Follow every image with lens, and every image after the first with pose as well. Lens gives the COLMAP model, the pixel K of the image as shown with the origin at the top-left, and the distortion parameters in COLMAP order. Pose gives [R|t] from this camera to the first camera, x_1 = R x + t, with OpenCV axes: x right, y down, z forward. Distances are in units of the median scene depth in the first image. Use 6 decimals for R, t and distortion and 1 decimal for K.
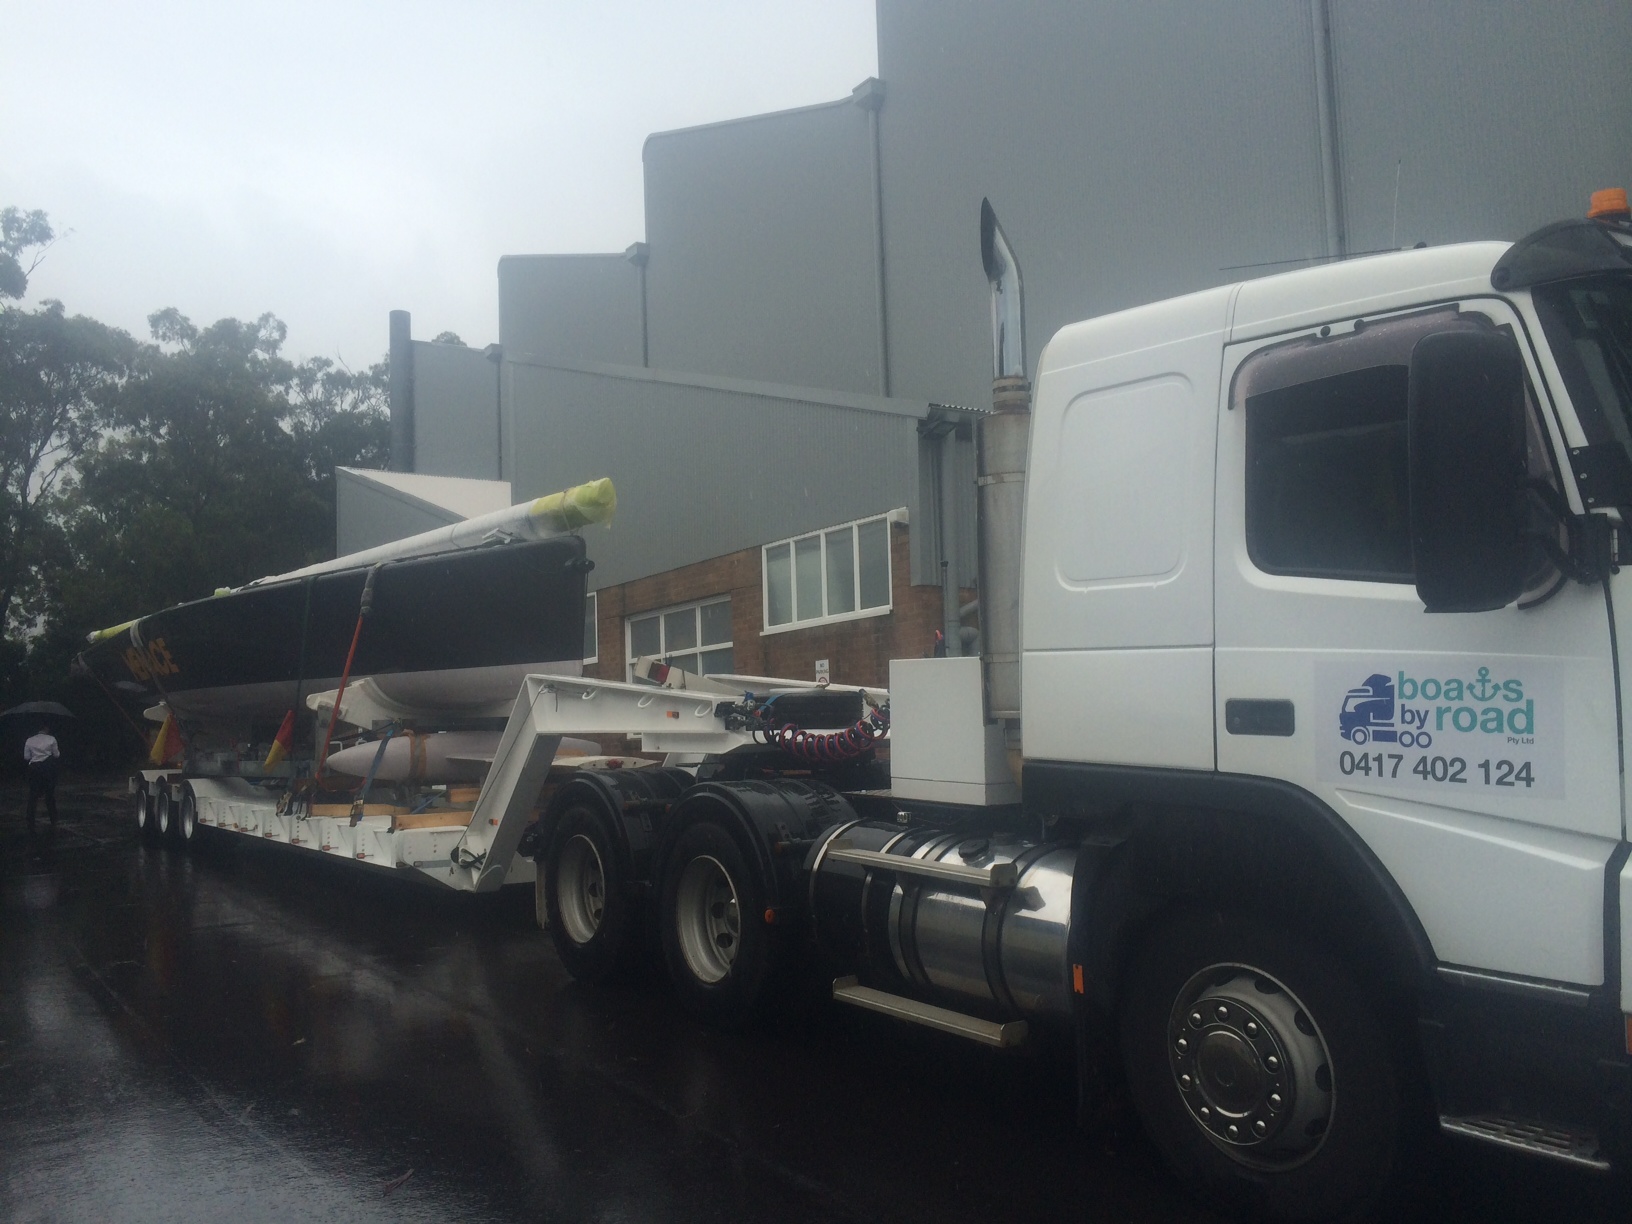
lens RADIAL K [[1408.3, 0, 816.0], [0, 1408.3, 612.0], [0, 0, 1]] dist [0.003328, 0.004557]
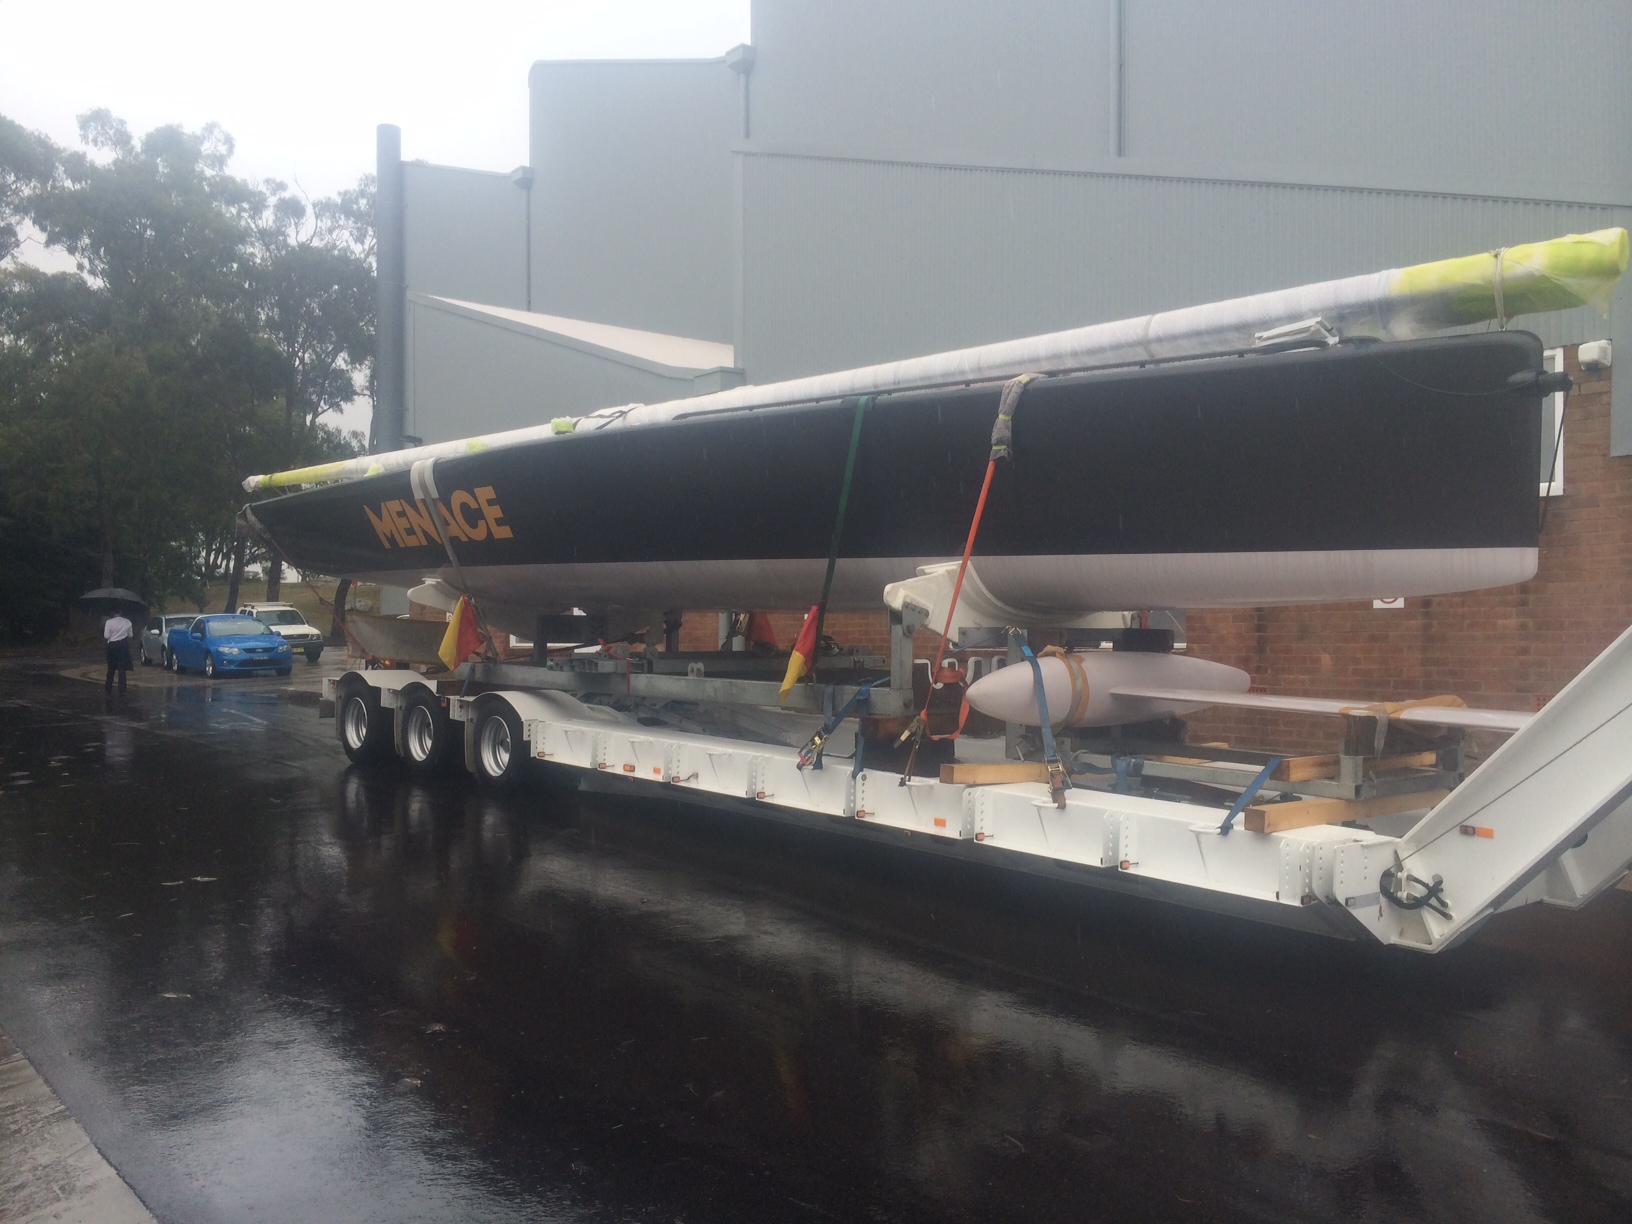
lens RADIAL K [[1422.4, 0, 816.0], [0, 1422.4, 612.0], [0, 0, 1]] dist [0.116463, -0.193459]
pose [[0.996351, 0.035849, 0.077461, -0.109083], [-0.041740, 0.996248, 0.075820, 0.005993], [-0.074452, -0.078776, 0.994108, 0.092061]]
